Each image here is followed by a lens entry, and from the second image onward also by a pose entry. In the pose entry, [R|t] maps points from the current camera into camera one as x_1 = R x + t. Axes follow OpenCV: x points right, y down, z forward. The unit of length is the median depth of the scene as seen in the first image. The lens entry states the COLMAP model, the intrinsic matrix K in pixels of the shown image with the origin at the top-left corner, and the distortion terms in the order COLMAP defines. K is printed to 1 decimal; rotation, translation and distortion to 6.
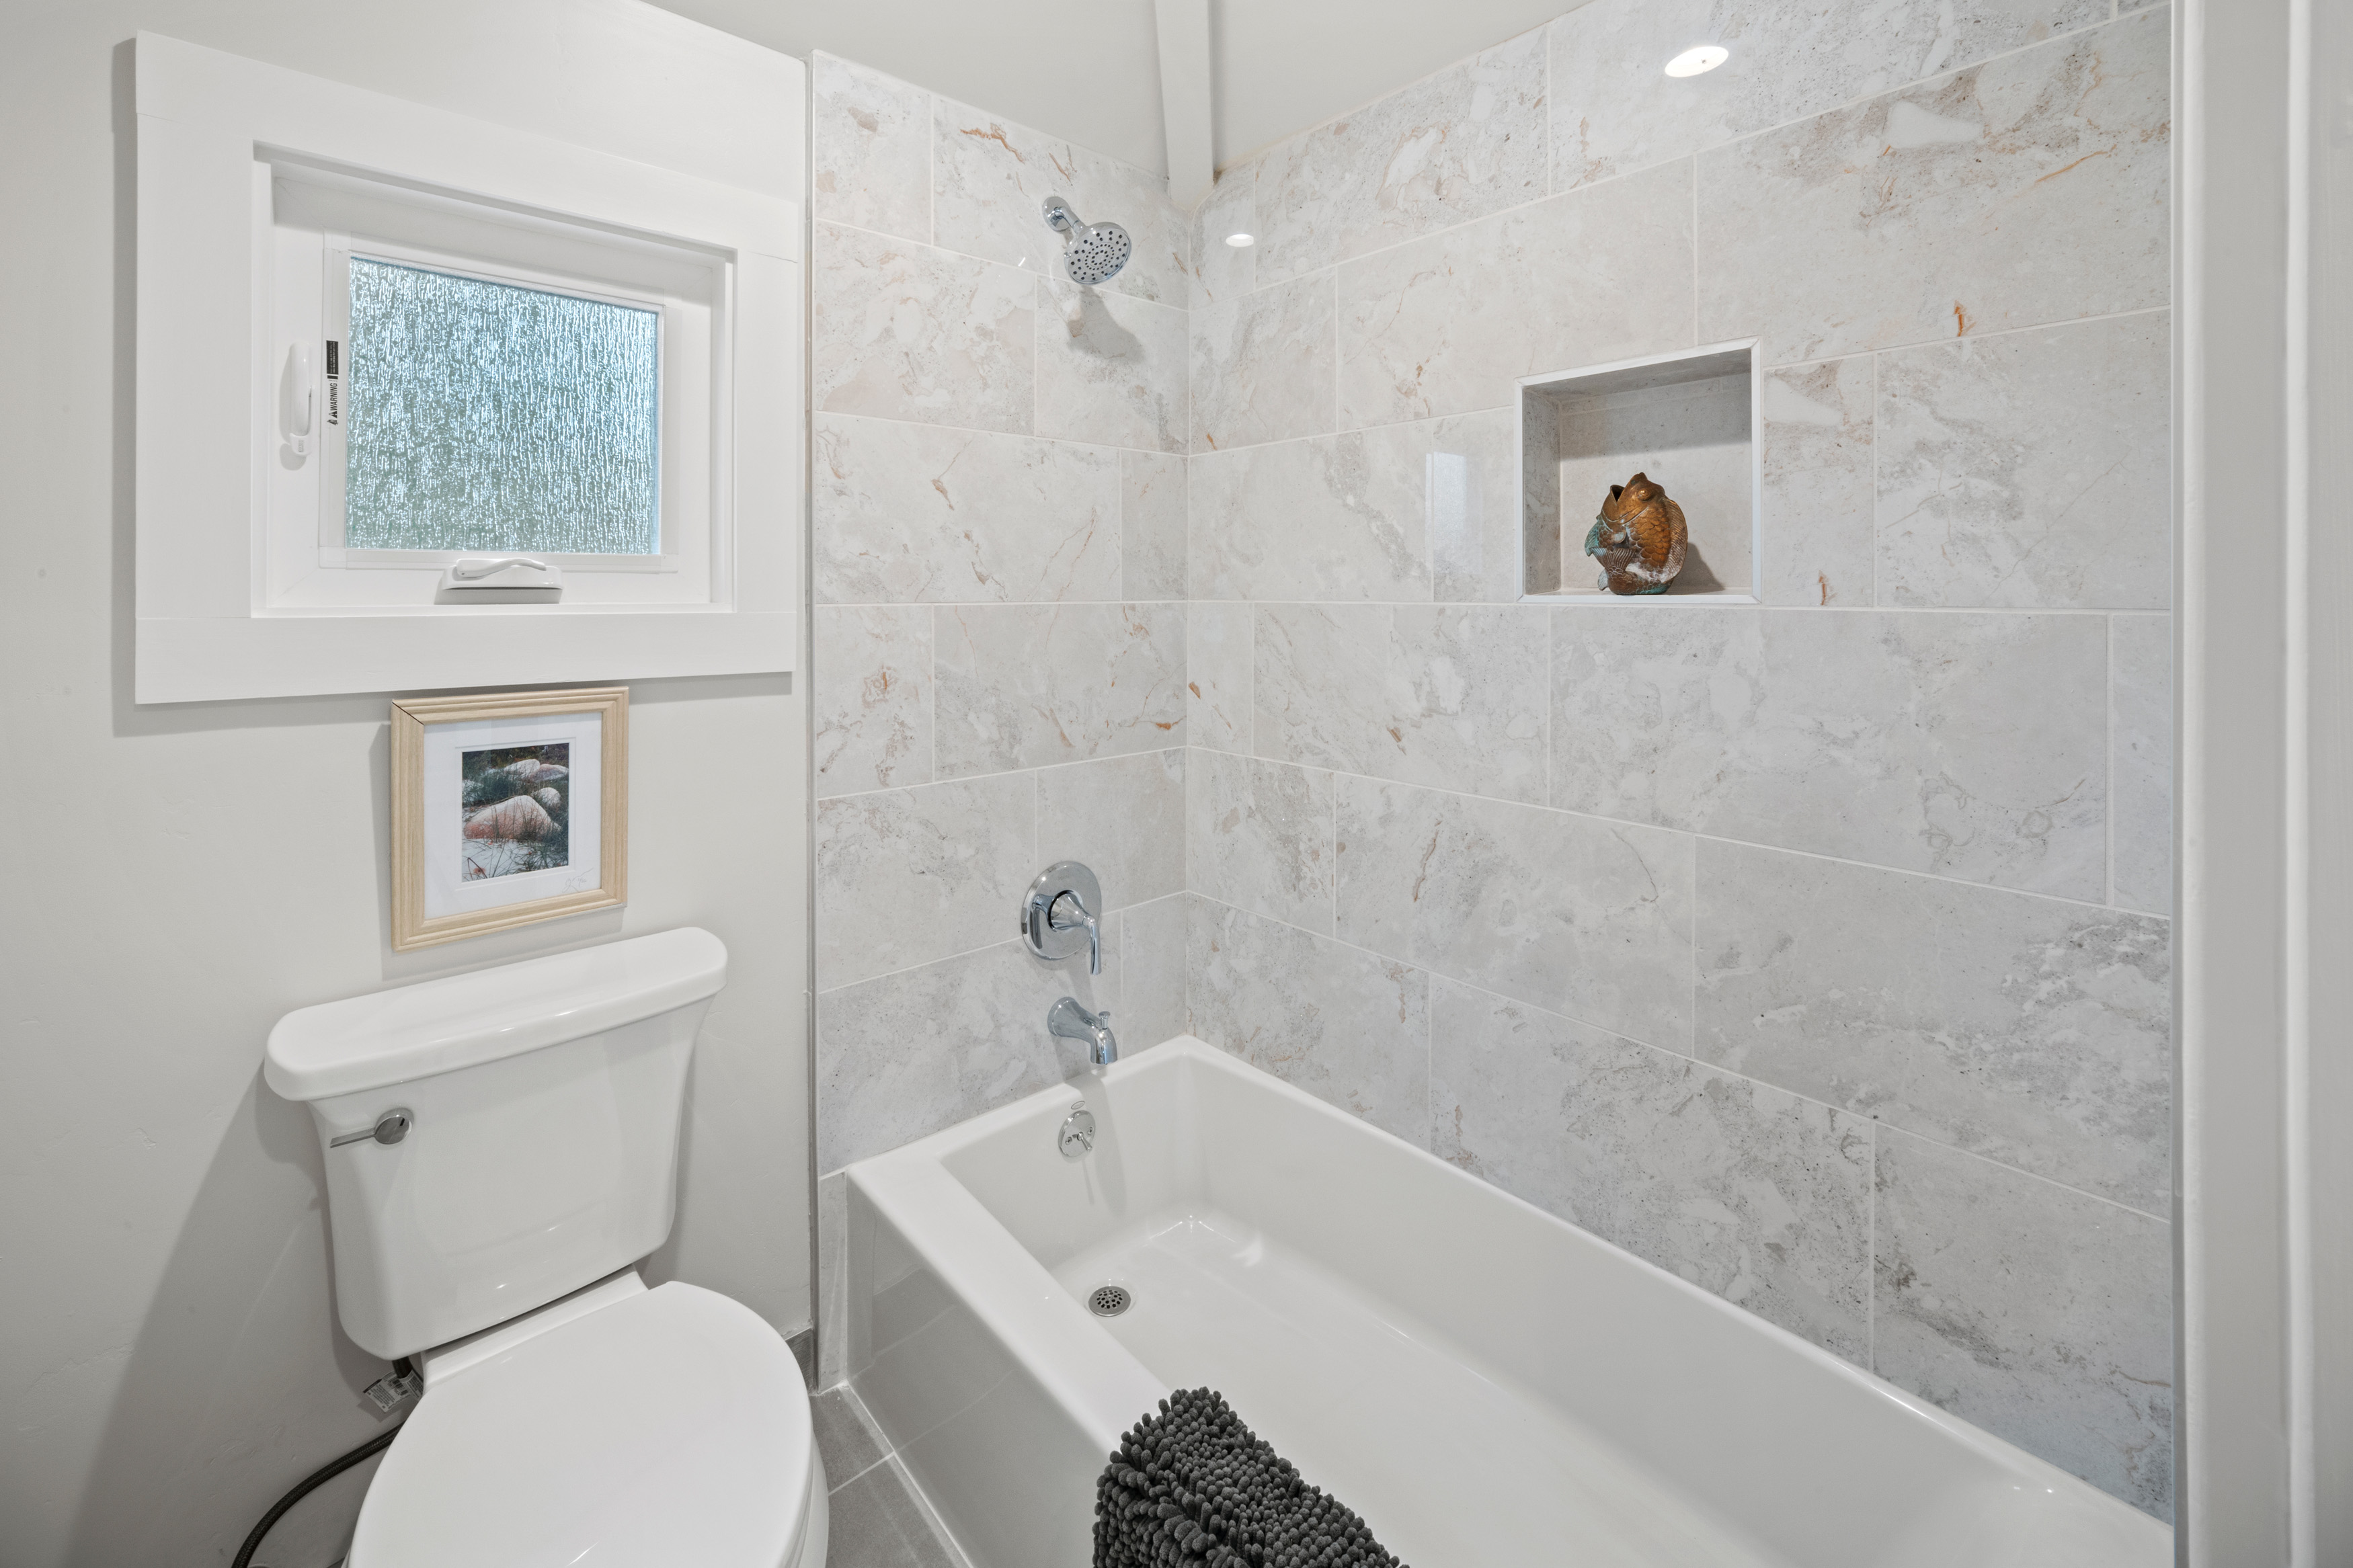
lens RADIAL K [[958.2, 0, 1177.0], [0, 958.2, 592.7], [0, 0, 1]] dist [0.000179, 0.000077]
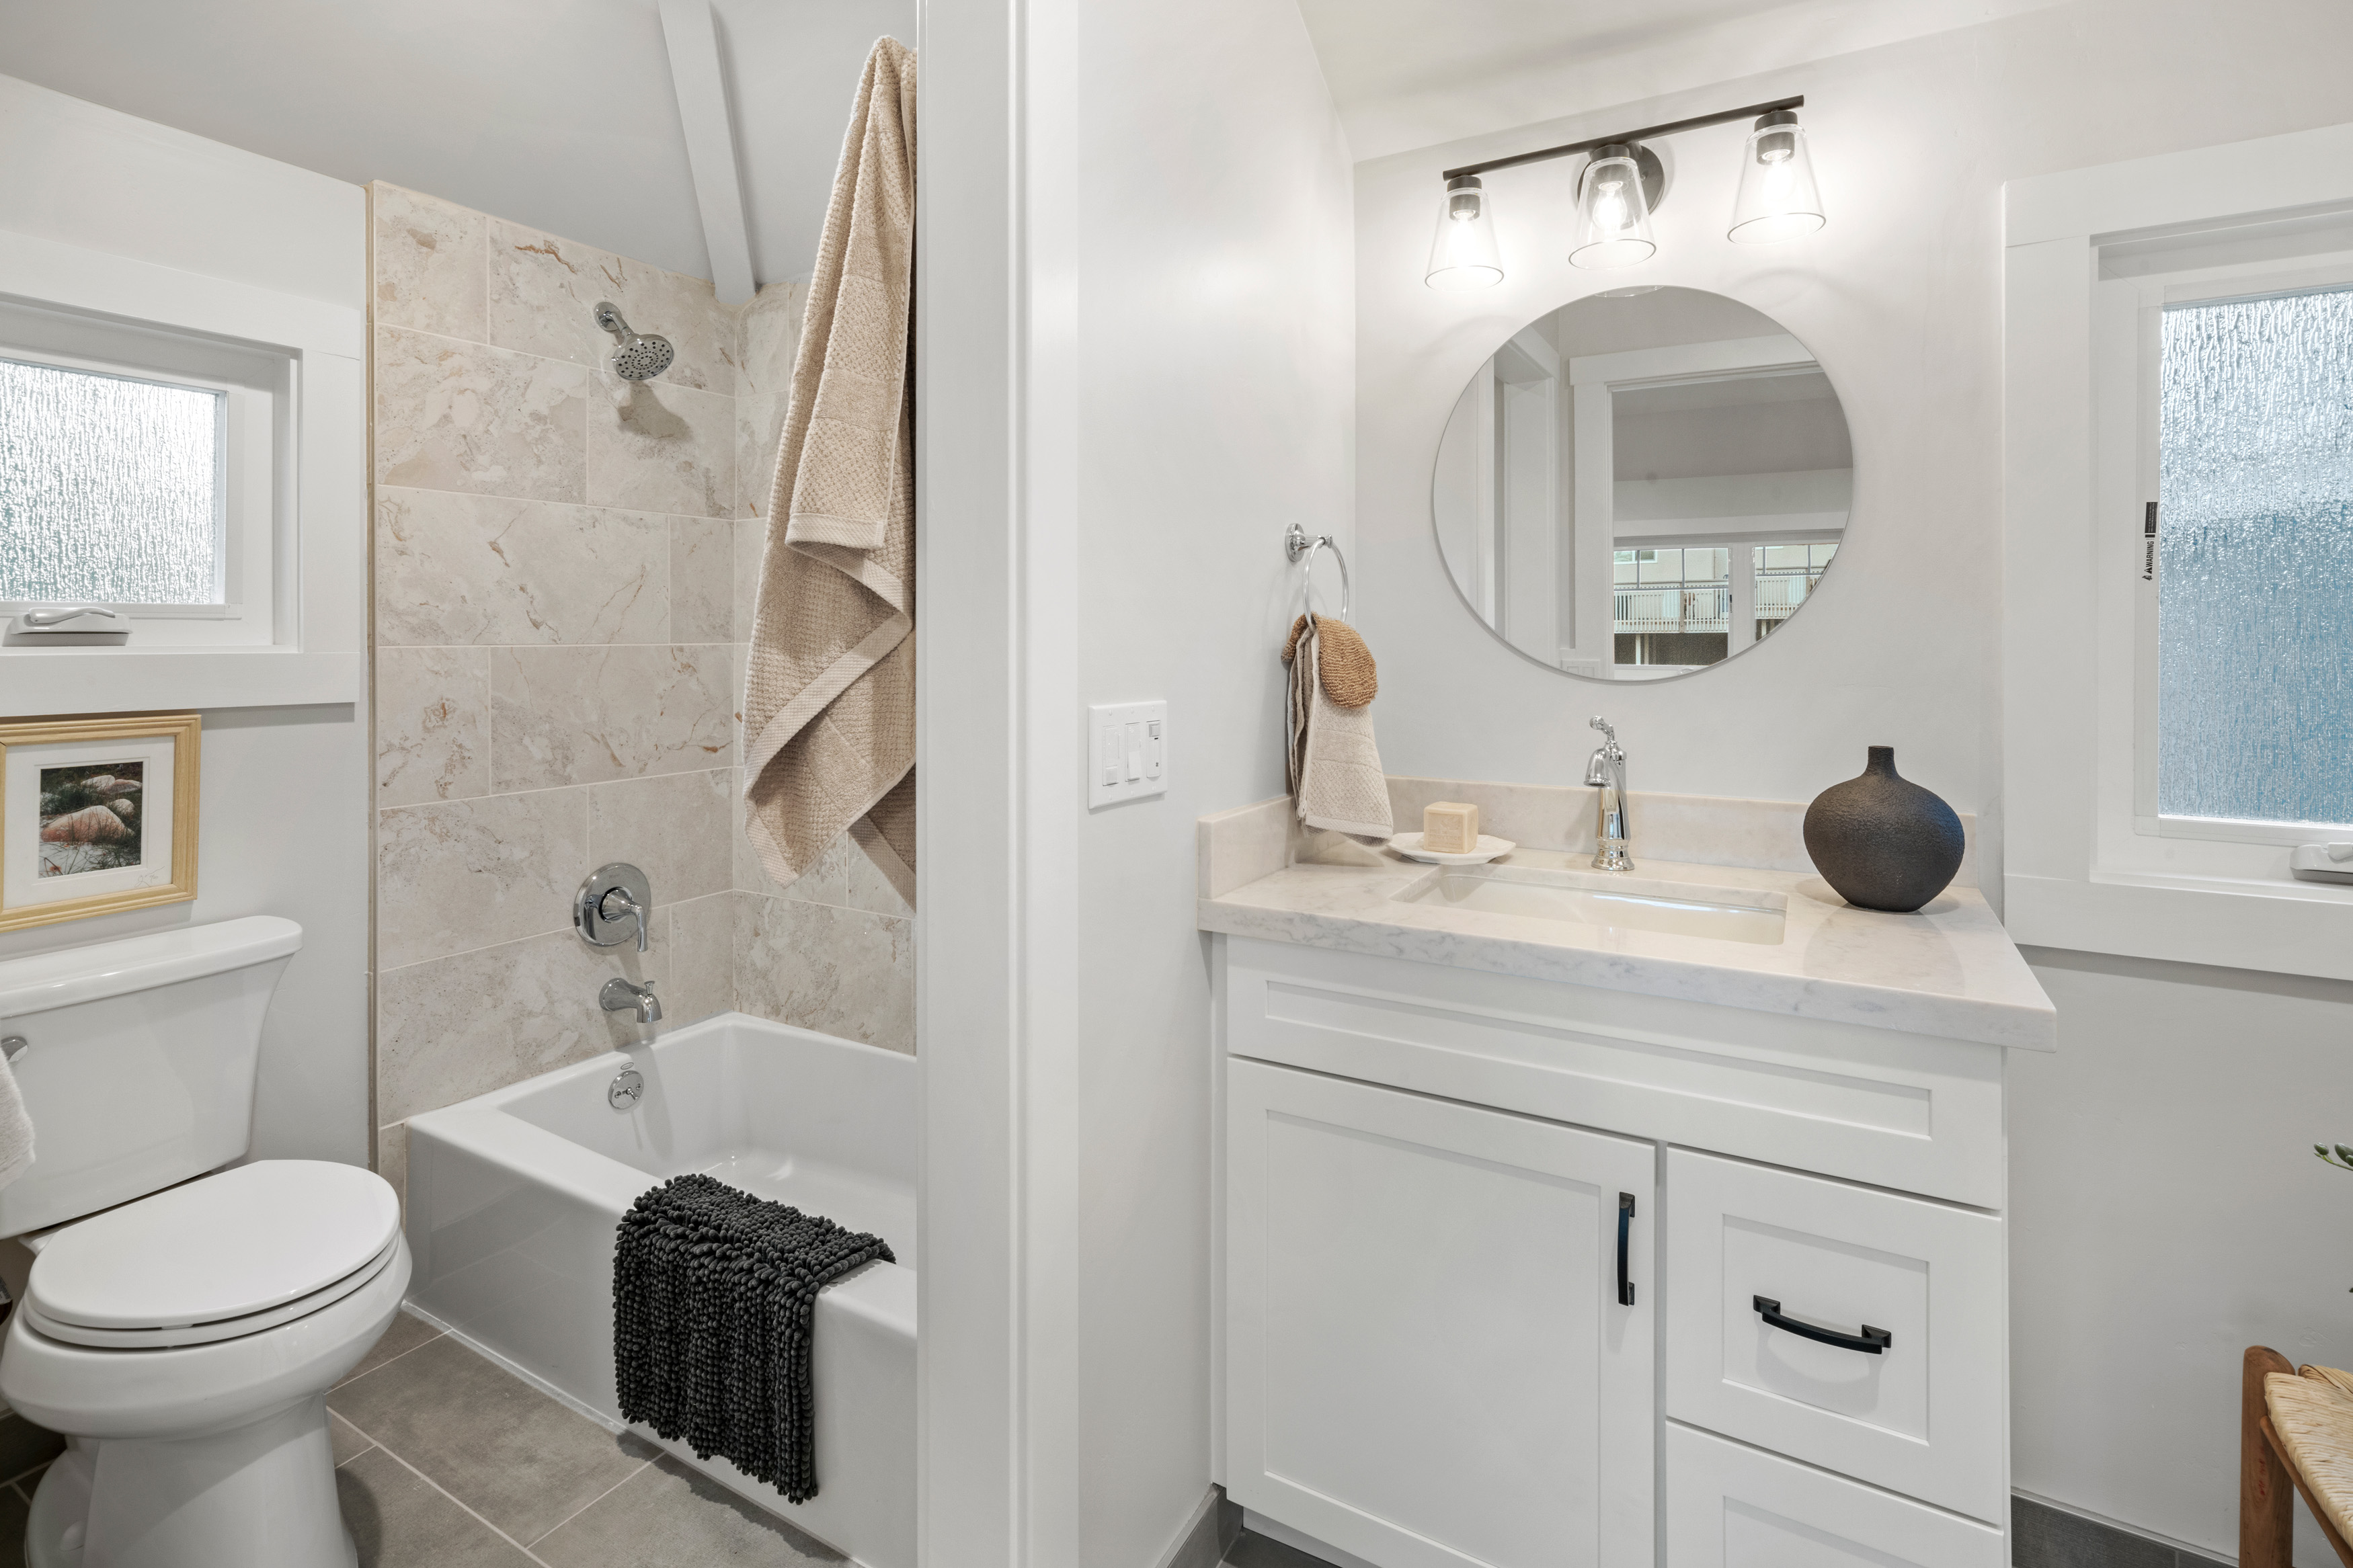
lens RADIAL K [[1115.2, 0, 1167.1], [0, 1115.2, 636.8], [0, 0, 1]] dist [-0.001179, 0.010610]
pose [[0.954414, -0.000360, 0.298485, 0.133679], [0.000403, 1.000000, -0.000083, 0.000978], [-0.298485, 0.000200, 0.954414, -0.570901]]
